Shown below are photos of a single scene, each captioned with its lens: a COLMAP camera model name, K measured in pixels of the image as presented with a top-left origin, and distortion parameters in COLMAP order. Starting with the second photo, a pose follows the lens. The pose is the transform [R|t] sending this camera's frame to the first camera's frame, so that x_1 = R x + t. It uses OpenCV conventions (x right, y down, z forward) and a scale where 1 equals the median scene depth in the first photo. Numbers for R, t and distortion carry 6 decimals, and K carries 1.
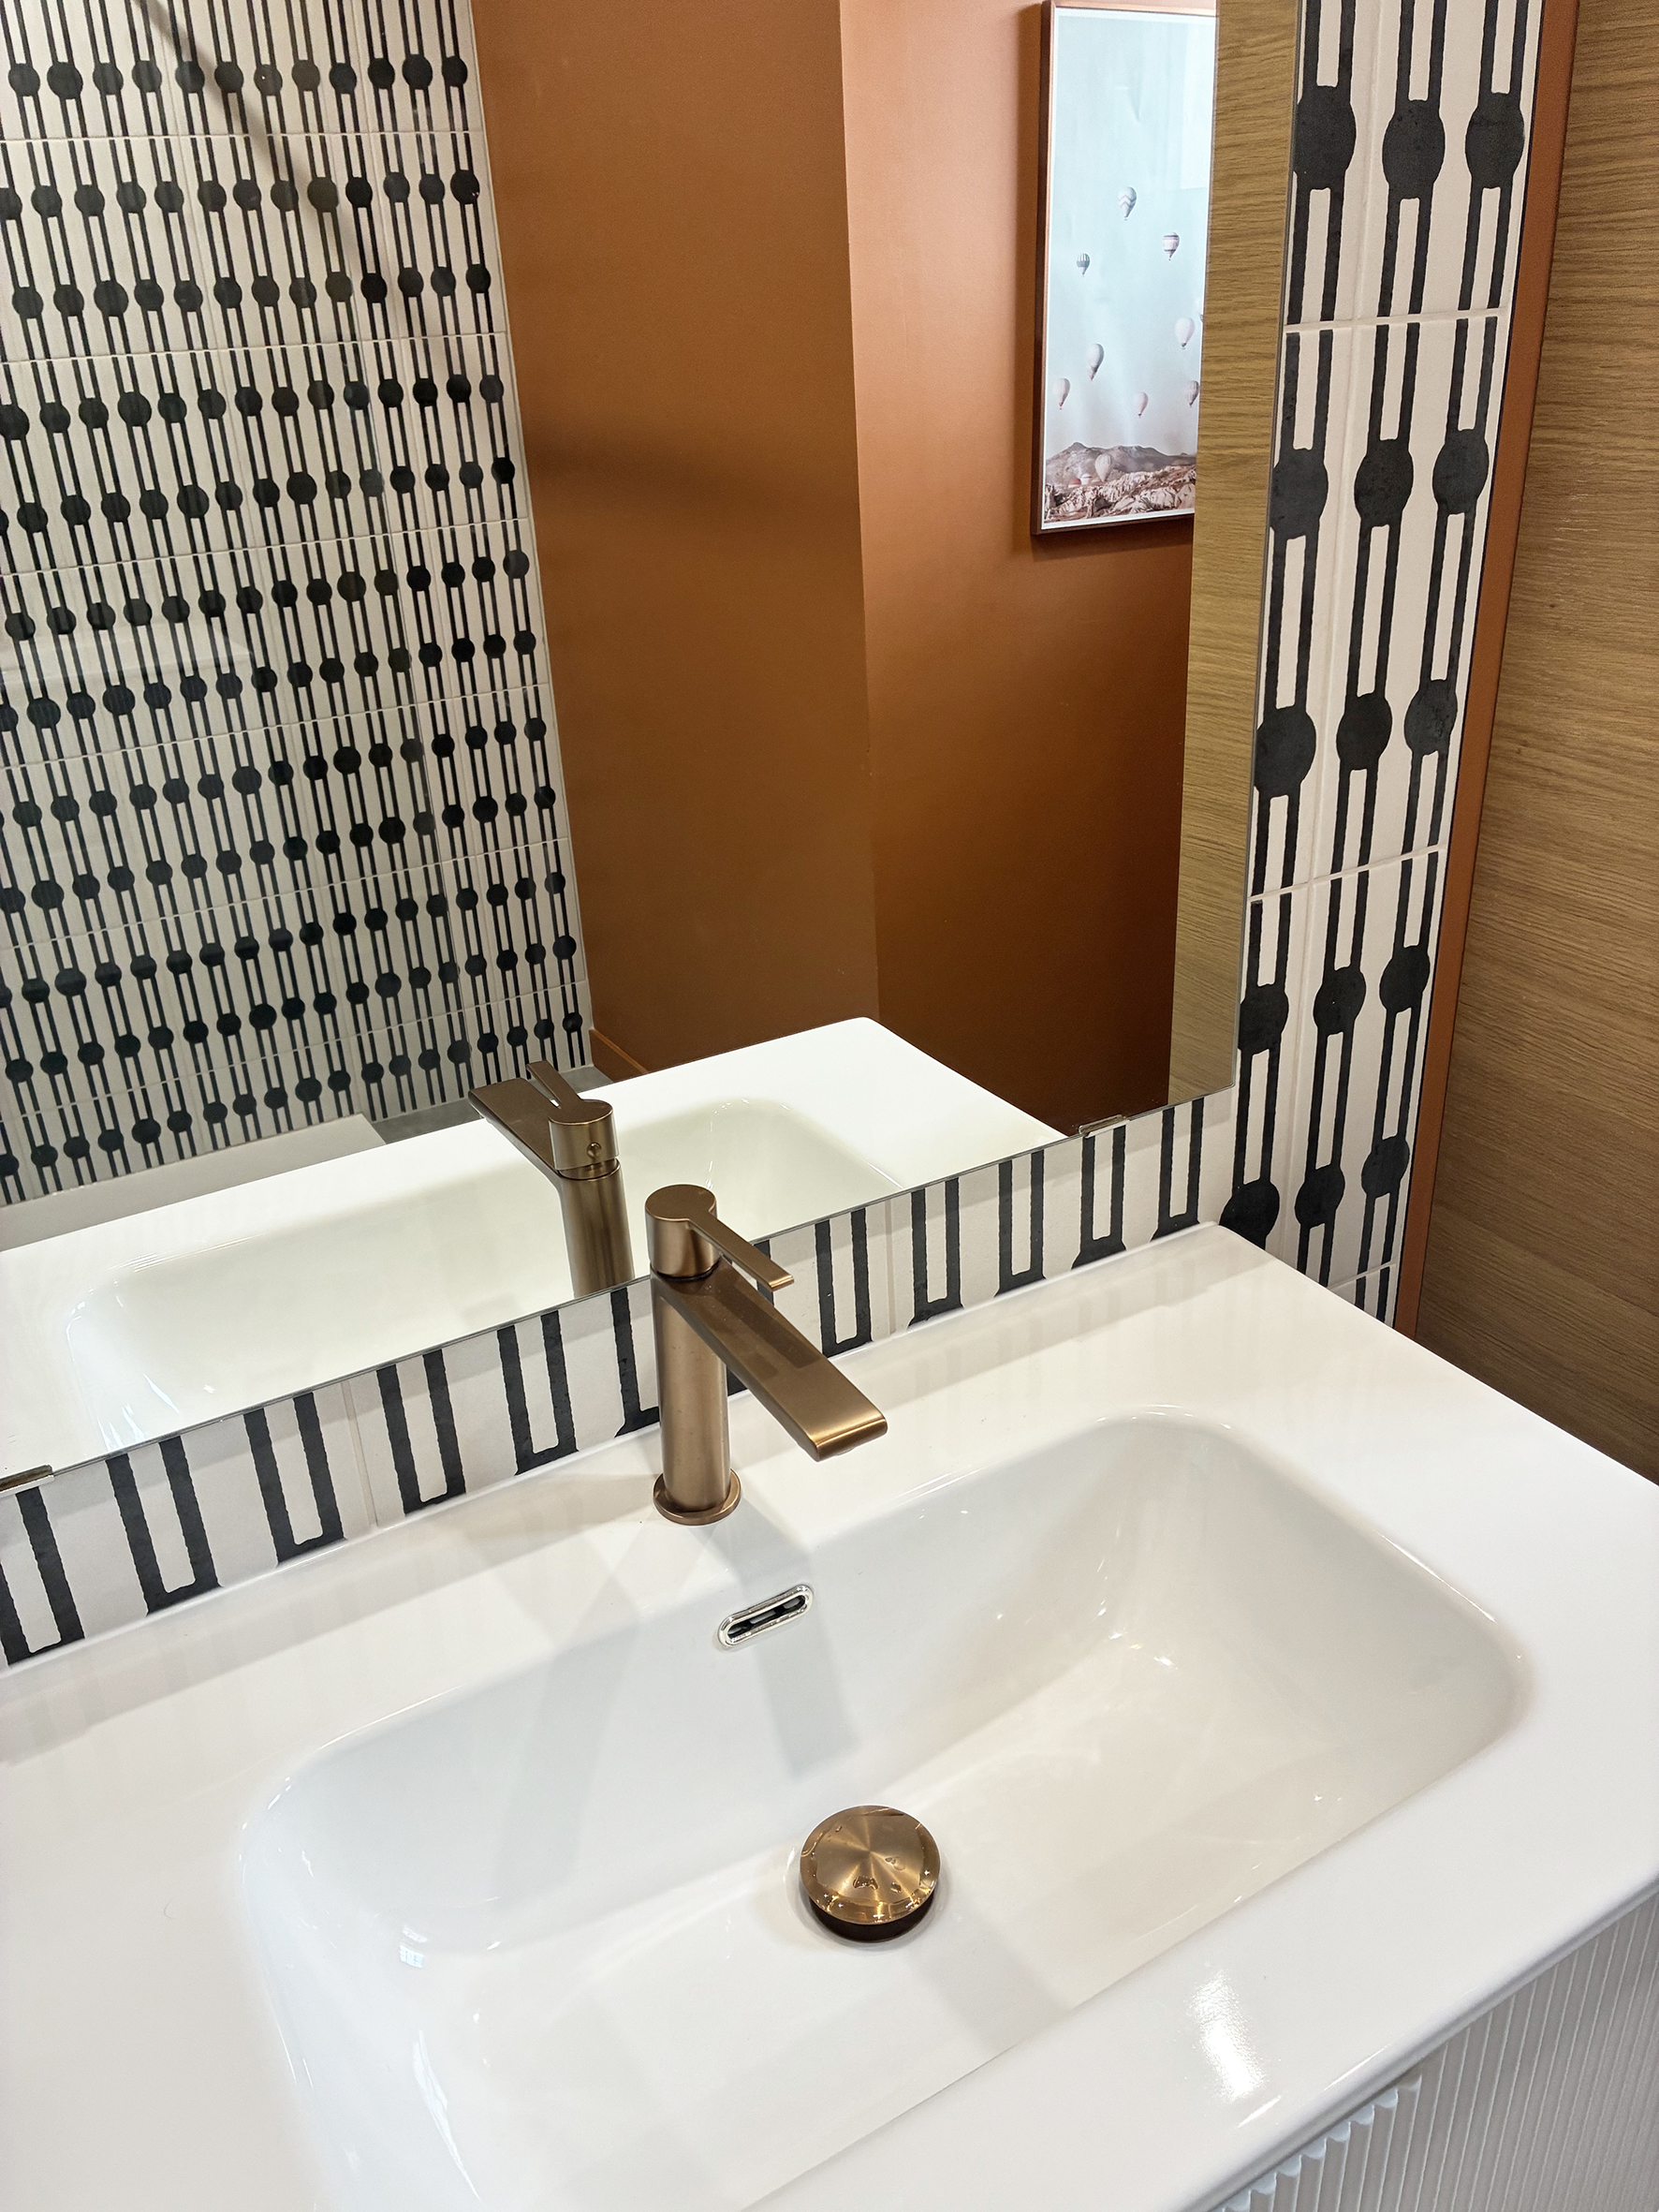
lens RADIAL K [[1655.5, 0, 832.1], [0, 1655.5, 1095.0], [0, 0, 1]] dist [0.063052, -0.088406]
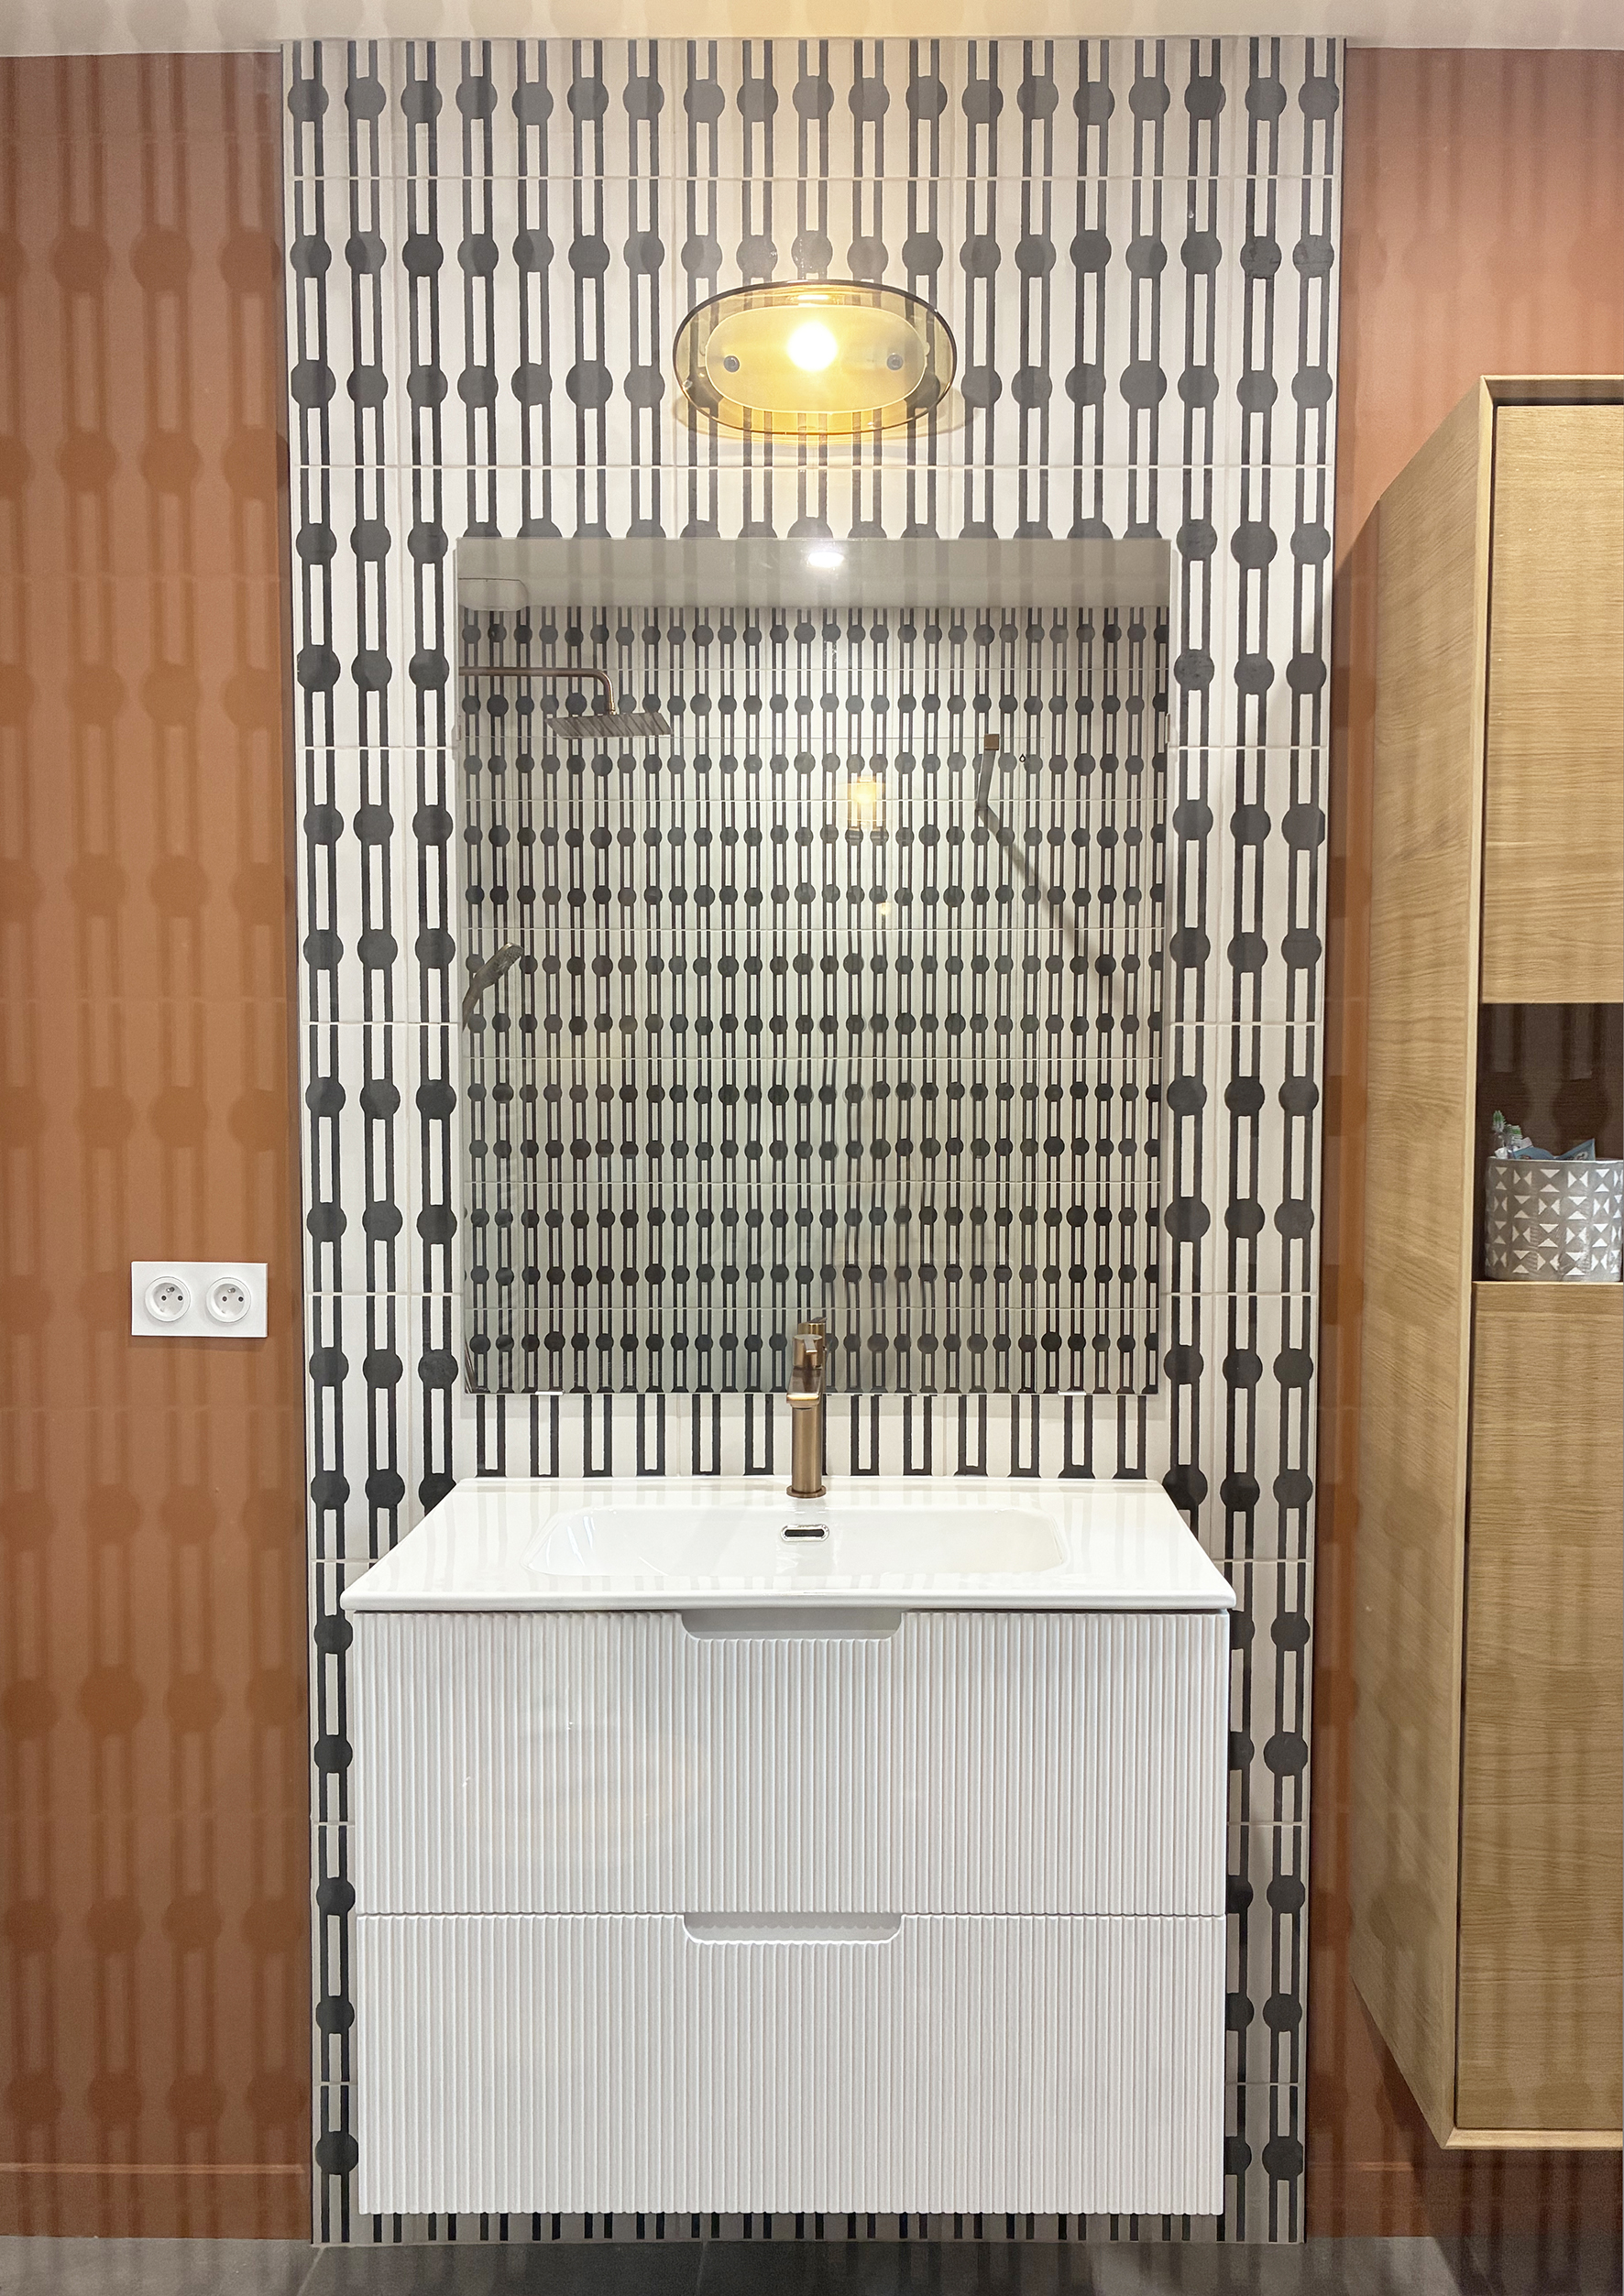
lens RADIAL K [[1849.1, 0, 900.9], [0, 1849.1, 1194.2], [0, 0, 1]] dist [0.038179, -0.049987]
pose [[0.859811, 0.079535, -0.504381, 0.934933], [-0.256763, 0.921167, -0.292444, 0.427902], [0.441359, 0.380953, 0.812451, -0.814142]]
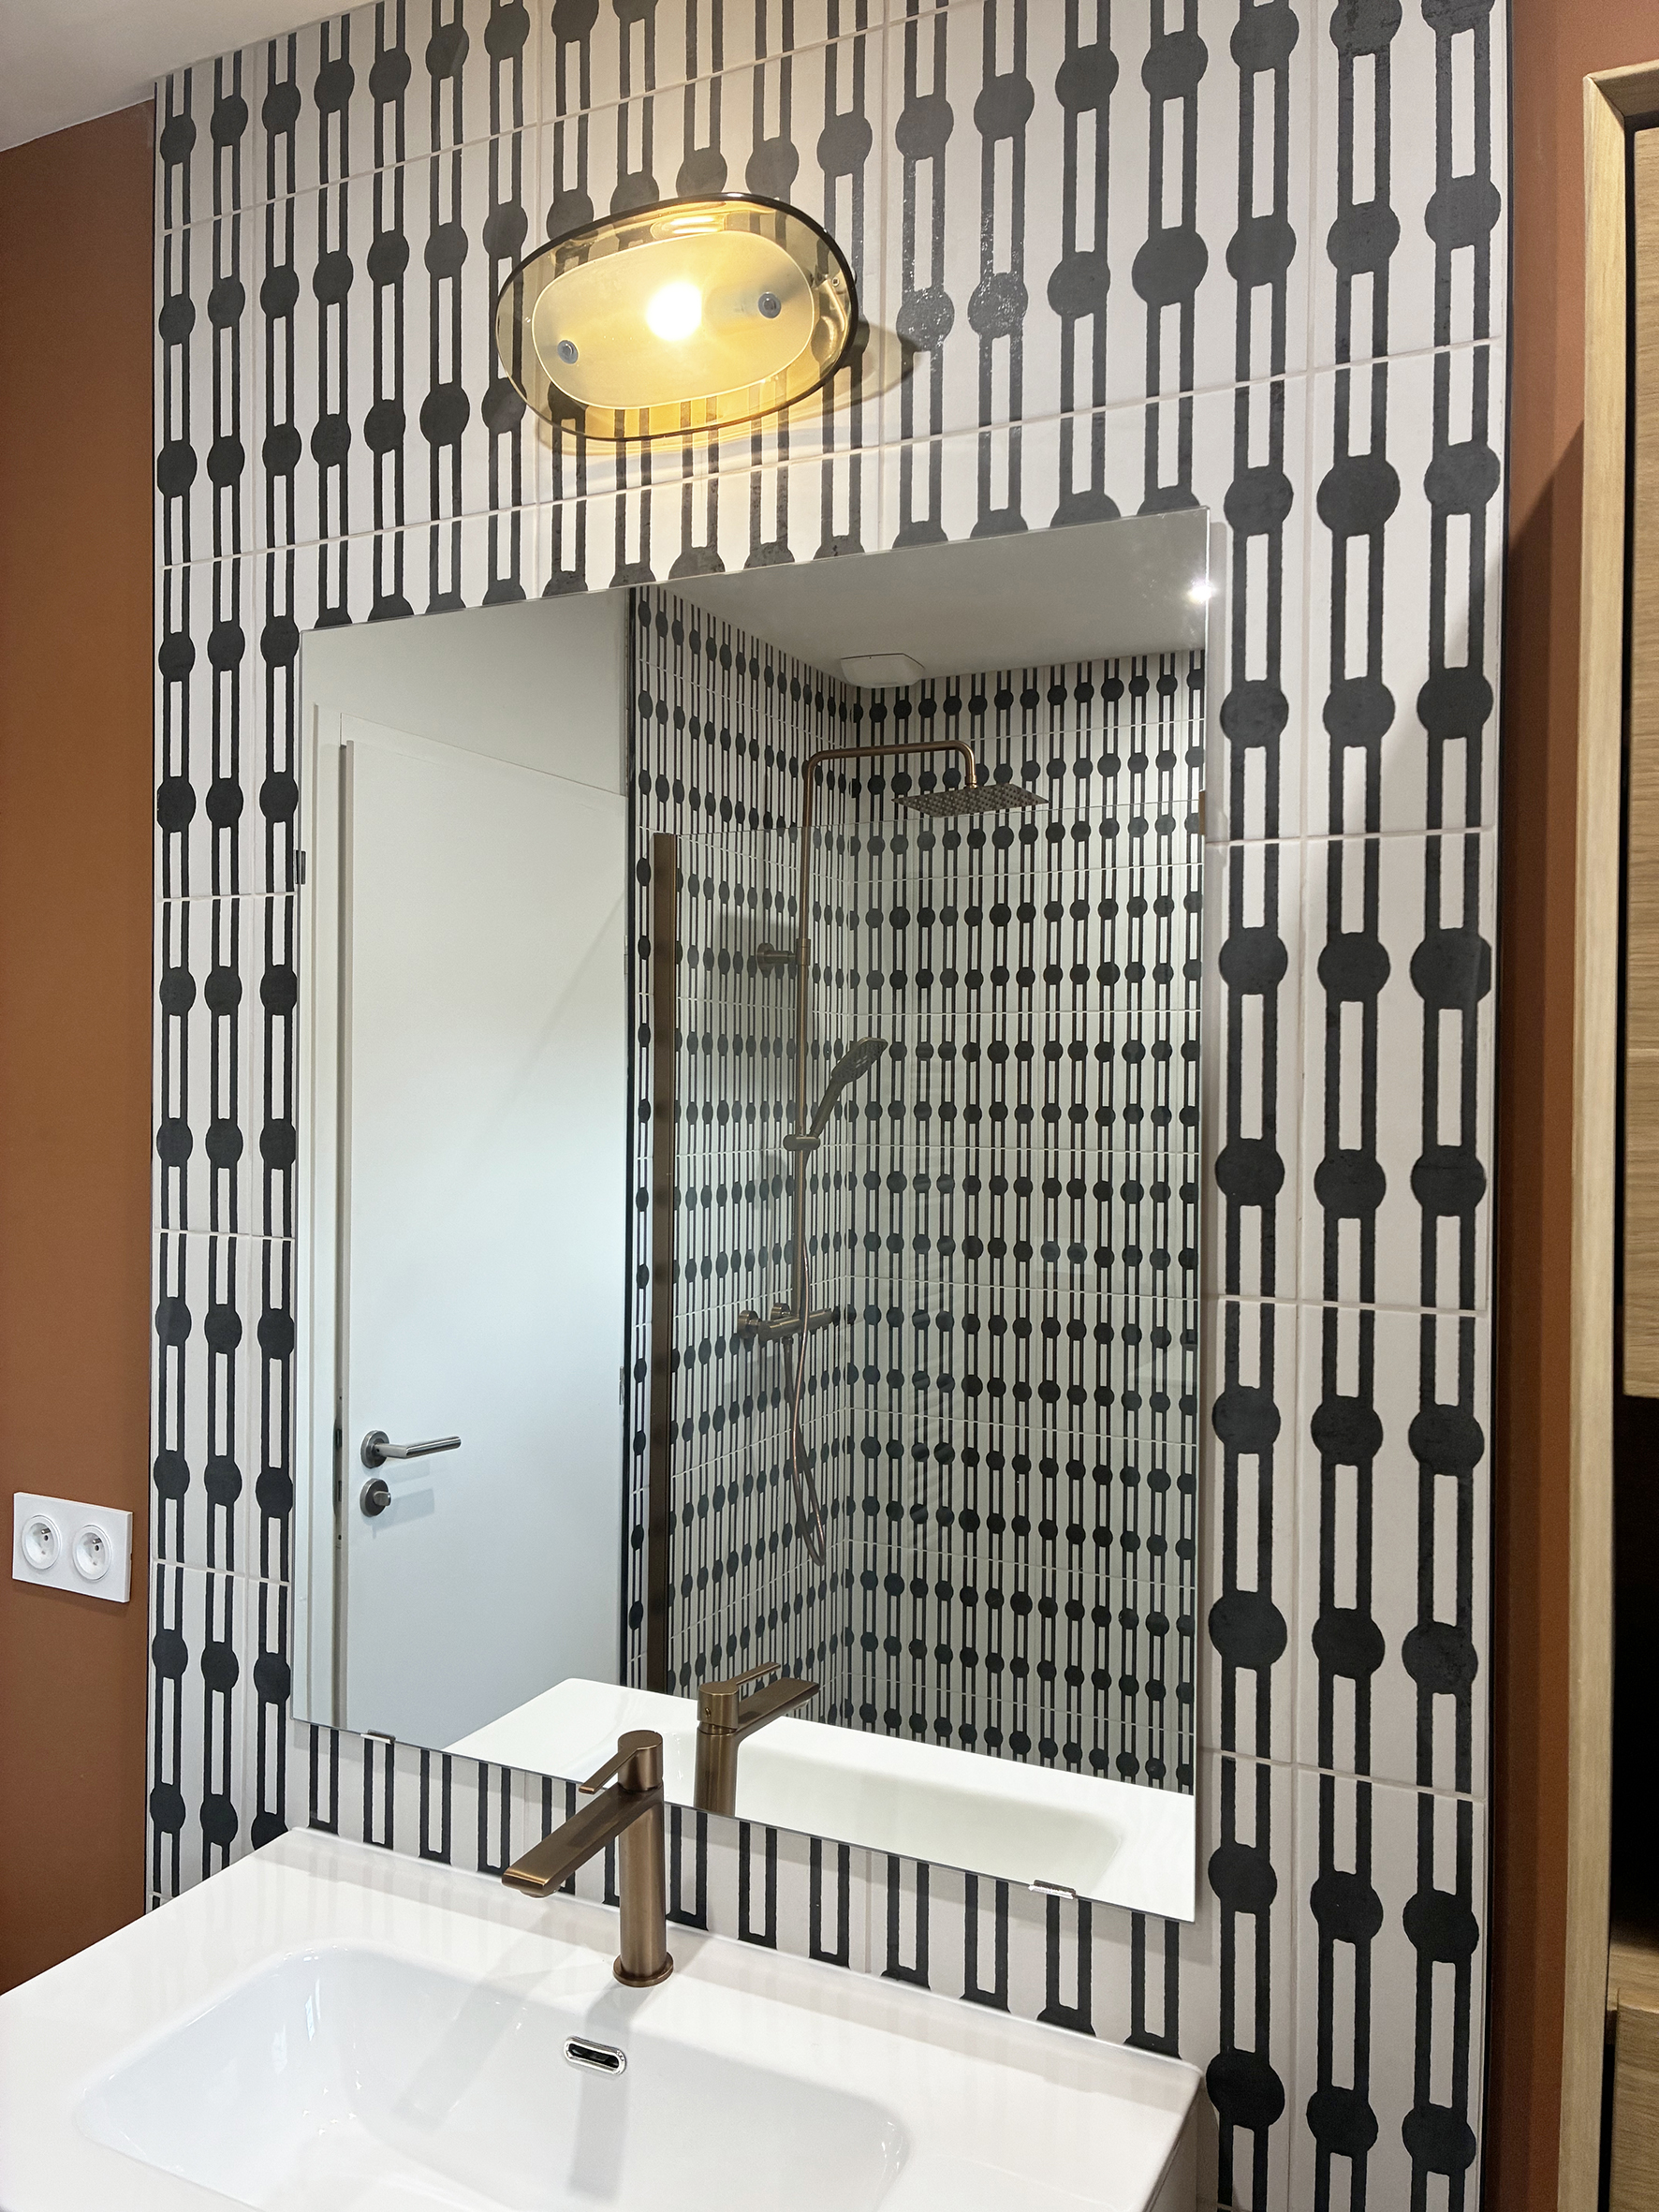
lens RADIAL K [[1669.2, 0, 829.0], [0, 1669.2, 1084.7], [0, 0, 1]] dist [0.019849, 0.002706]
pose [[0.551330, 0.056418, -0.832377, 0.917259], [-0.391813, 0.898348, -0.198631, -0.174351], [0.736558, 0.435648, 0.517391, 0.013891]]
